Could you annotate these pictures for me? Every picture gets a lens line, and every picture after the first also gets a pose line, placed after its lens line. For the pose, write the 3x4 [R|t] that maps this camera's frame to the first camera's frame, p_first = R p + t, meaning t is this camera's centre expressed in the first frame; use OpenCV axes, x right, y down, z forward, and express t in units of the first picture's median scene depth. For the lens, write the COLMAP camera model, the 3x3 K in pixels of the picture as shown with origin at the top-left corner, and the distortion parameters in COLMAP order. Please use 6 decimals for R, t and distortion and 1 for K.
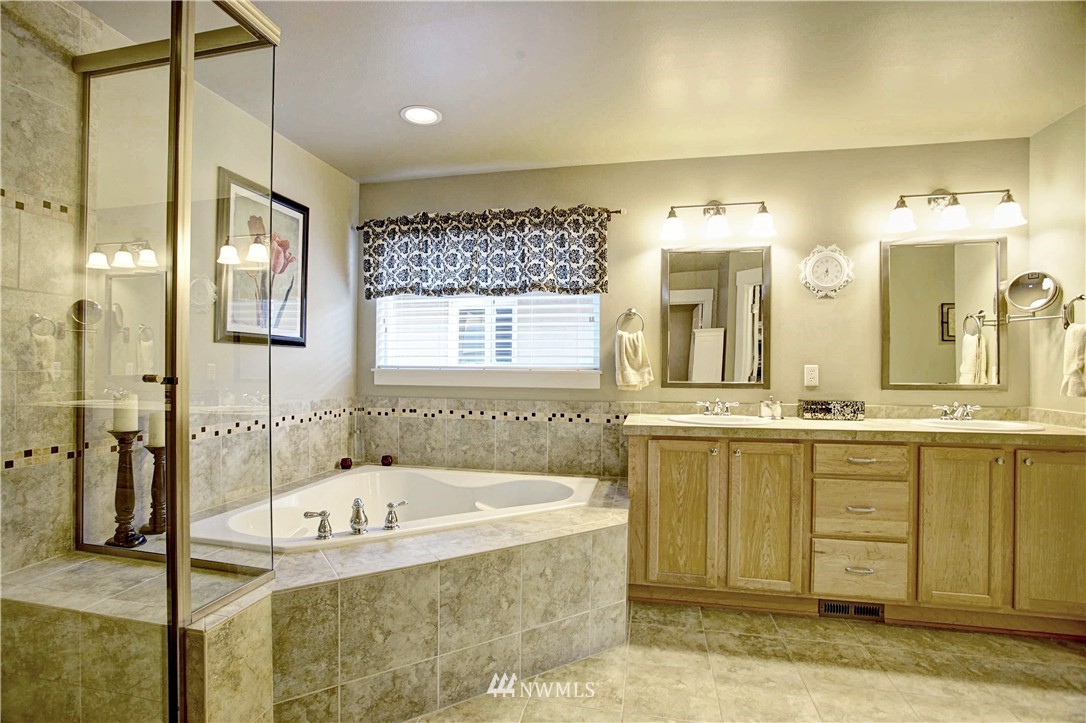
lens RADIAL K [[528.3, 0, 519.3], [0, 528.3, 357.9], [0, 0, 1]] dist [-0.039178, 0.005102]
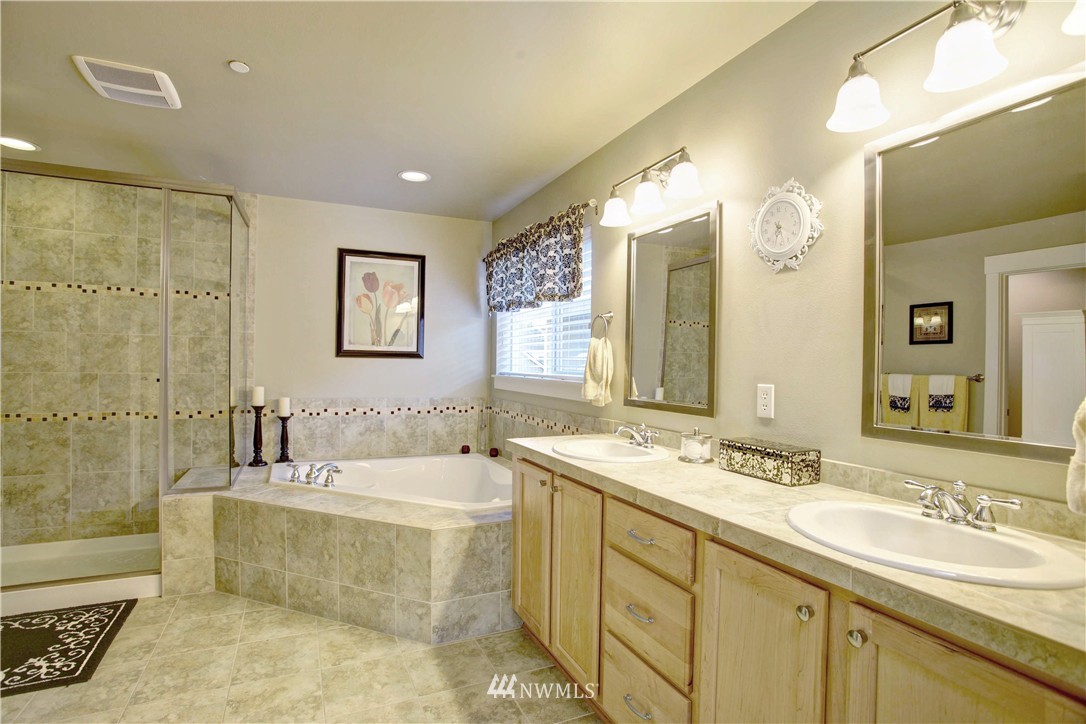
lens RADIAL K [[528.3, 0, 537.4], [0, 528.3, 364.7], [0, 0, 1]] dist [-0.039178, 0.005102]
pose [[0.608164, 0.004499, -0.793798, 0.898854], [-0.000451, 0.999986, 0.005322, -0.012512], [0.793811, -0.002879, 0.608158, 0.419457]]
